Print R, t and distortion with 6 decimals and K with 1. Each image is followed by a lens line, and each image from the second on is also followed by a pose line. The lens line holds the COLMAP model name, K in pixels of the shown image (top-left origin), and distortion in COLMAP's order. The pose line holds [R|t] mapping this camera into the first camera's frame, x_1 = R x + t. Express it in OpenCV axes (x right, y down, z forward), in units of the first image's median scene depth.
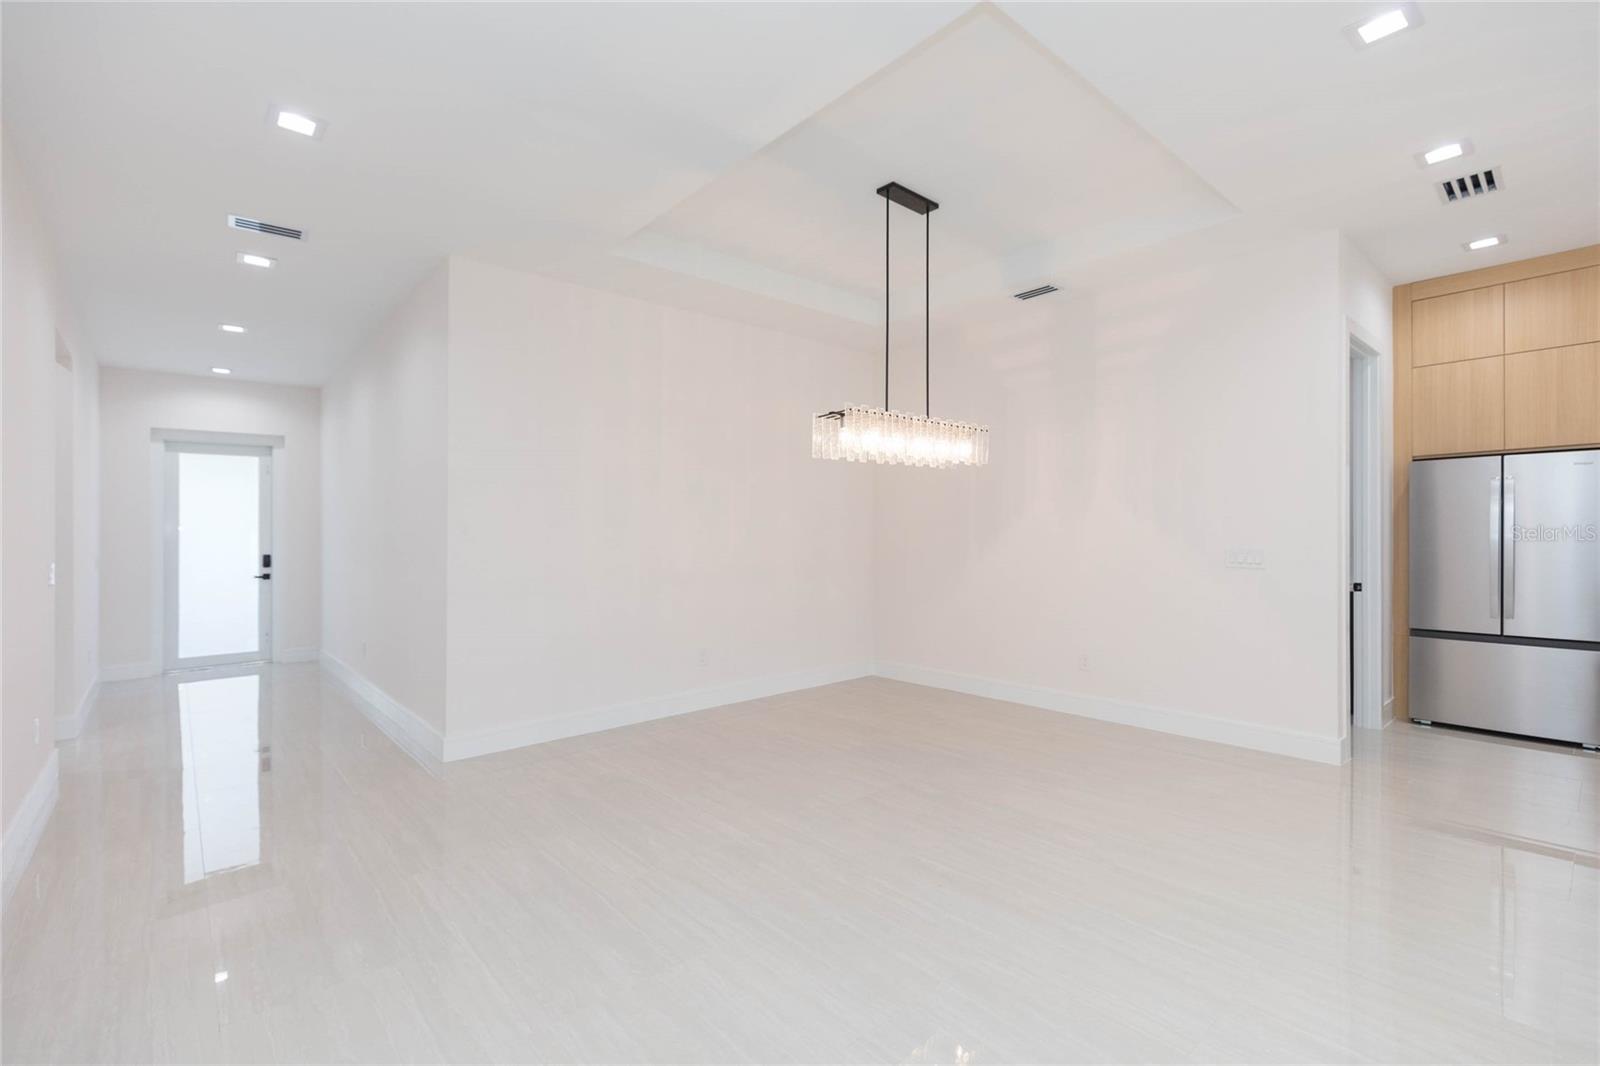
lens RADIAL K [[718.1, 0, 808.7], [0, 718.1, 524.6], [0, 0, 1]] dist [0.001139, 0.000083]
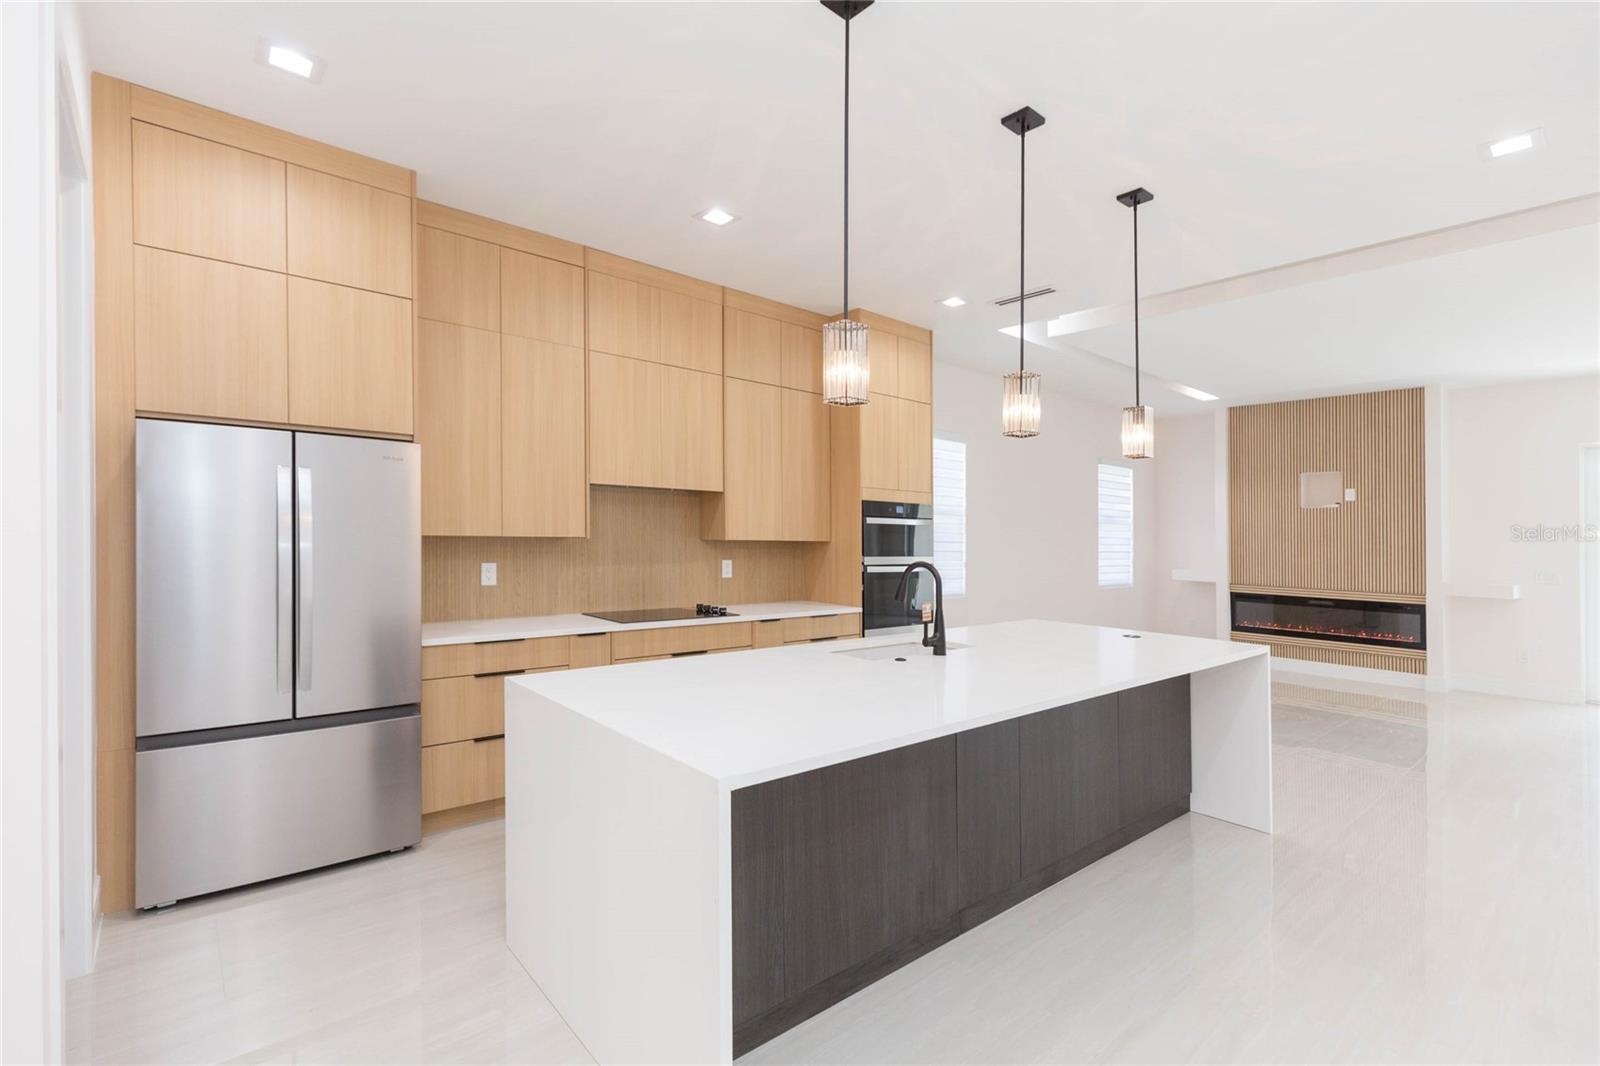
lens RADIAL K [[734.1, 0, 824.2], [0, 734.1, 513.1], [0, 0, 1]] dist [0.002004, -0.000050]
pose [[-0.004379, 0.040211, 0.999182, 0.319110], [-0.022871, 0.998926, -0.040301, -0.009474], [-0.999729, -0.023029, -0.003454, 0.519680]]
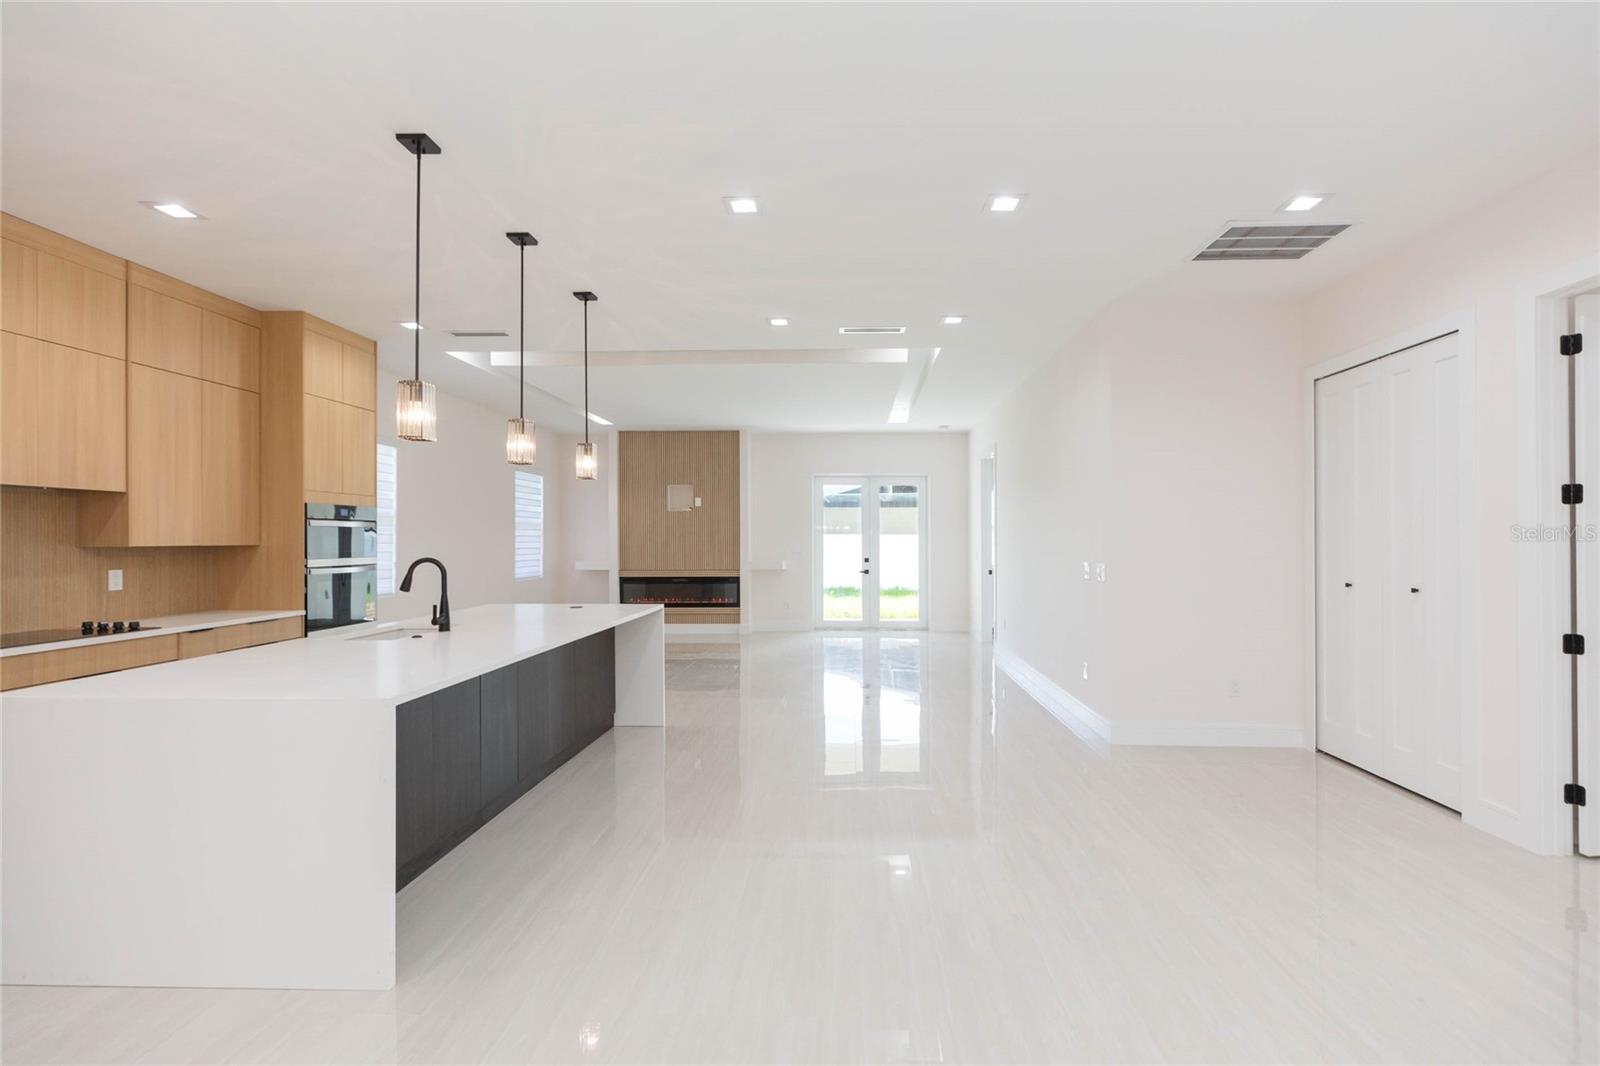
lens RADIAL K [[727.3, 0, 827.0], [0, 727.3, 538.0], [0, 0, 1]] dist [0.001168, 0.000521]
pose [[-0.726707, 0.012978, 0.686825, 0.104310], [0.008390, 0.999915, -0.010017, -0.004460], [-0.686897, -0.001517, -0.726754, 0.710696]]
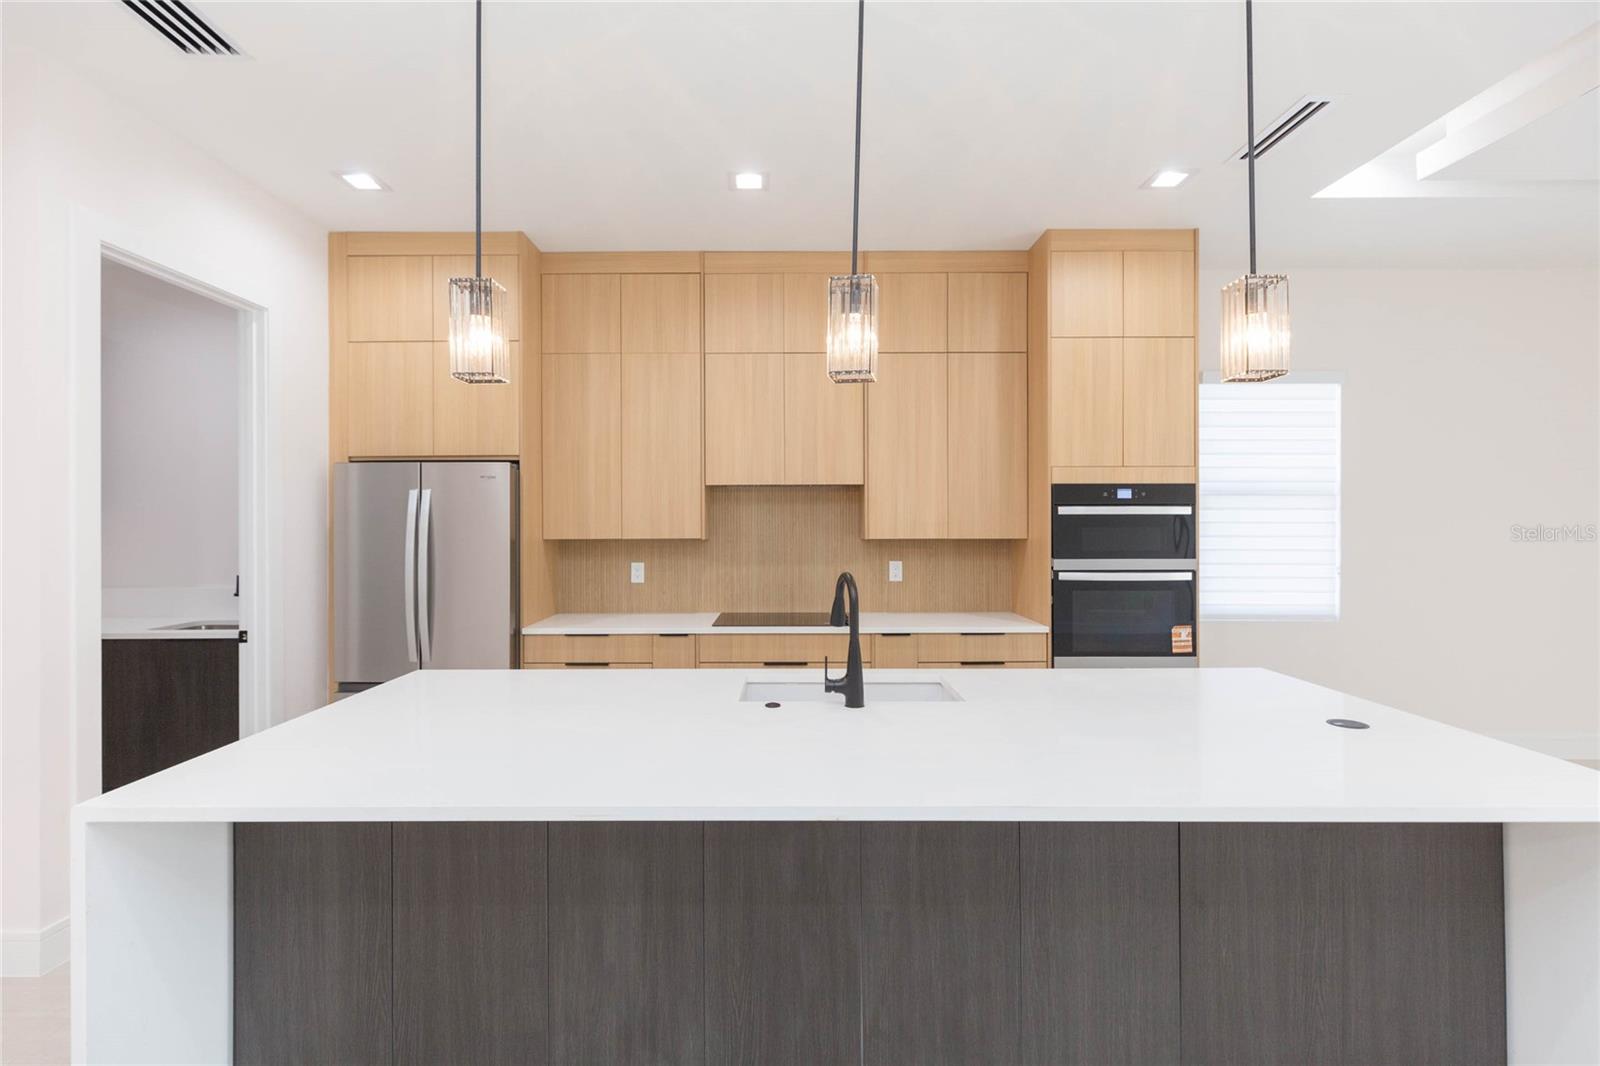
lens RADIAL K [[725.3, 0, 783.8], [0, 725.3, 518.4], [0, 0, 1]] dist [0.003745, 0.000290]
pose [[0.666177, 0.012125, 0.745695, 0.609609], [-0.006044, 0.999923, -0.010859, -0.024928], [-0.745769, 0.002727, 0.666199, 0.138411]]
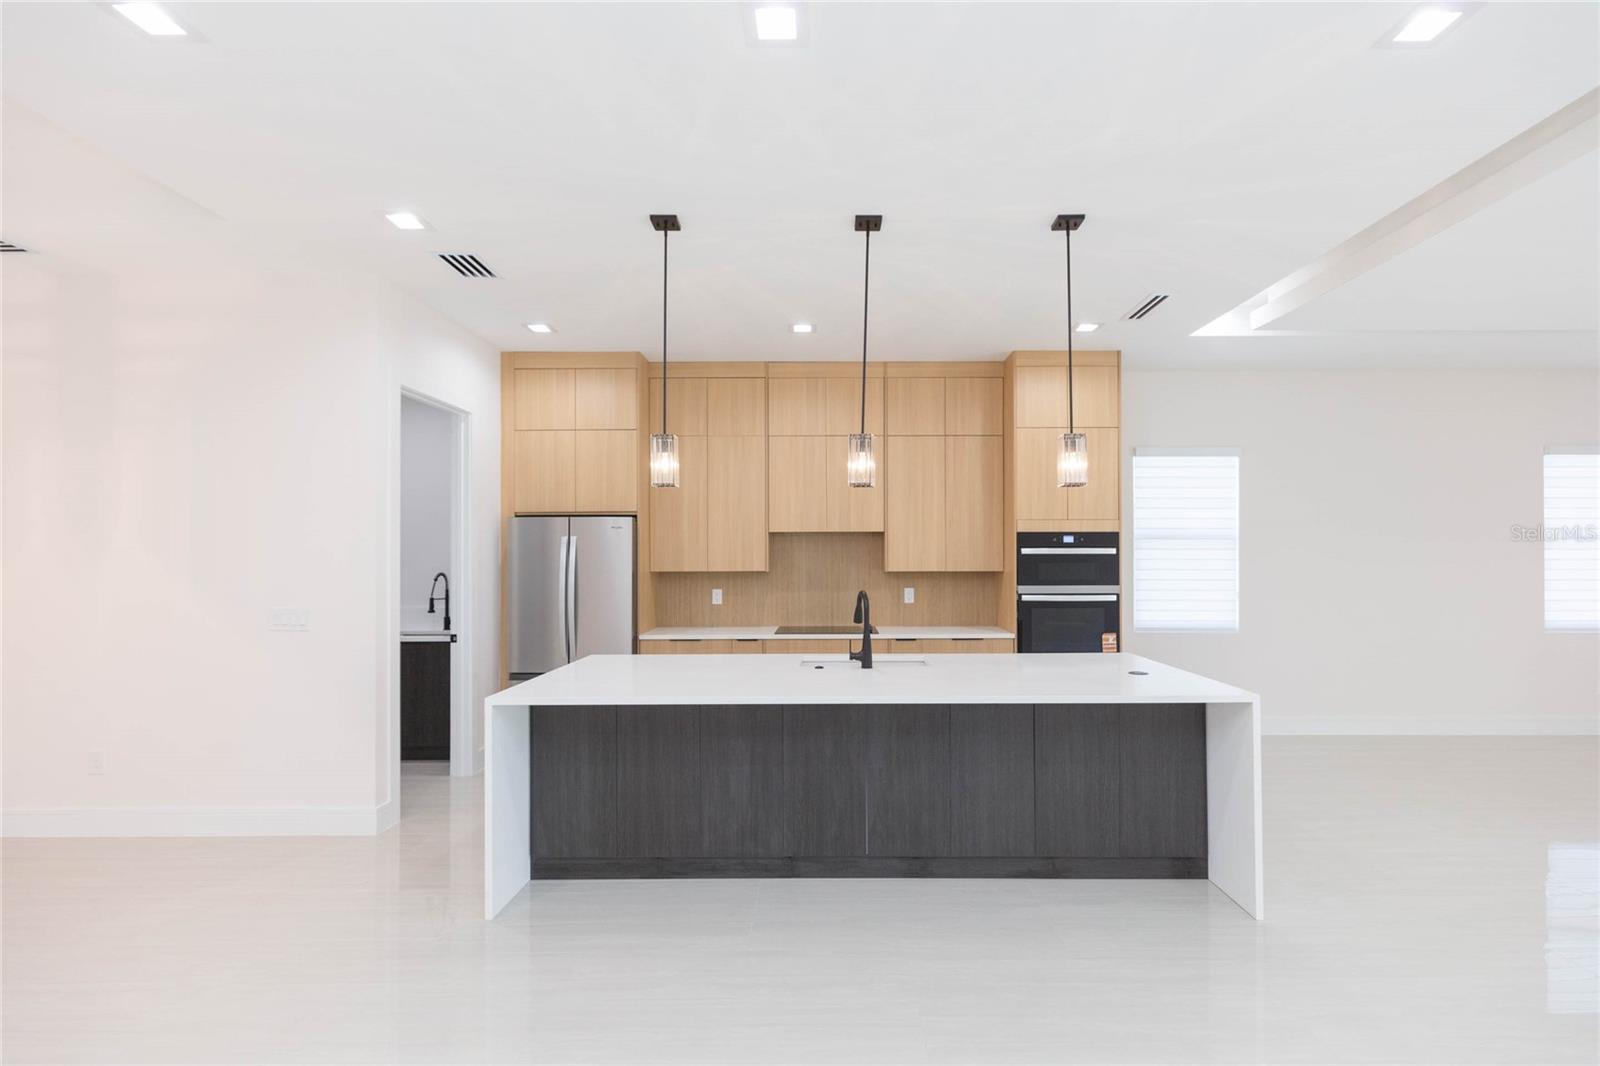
lens RADIAL K [[727.3, 0, 827.0], [0, 727.3, 538.0], [0, 0, 1]] dist [0.001168, 0.000521]
pose [[0.665694, 0.027531, 0.745716, 0.364044], [-0.006329, 0.999492, -0.031250, -0.027292], [-0.746198, 0.016084, 0.665530, -0.082132]]
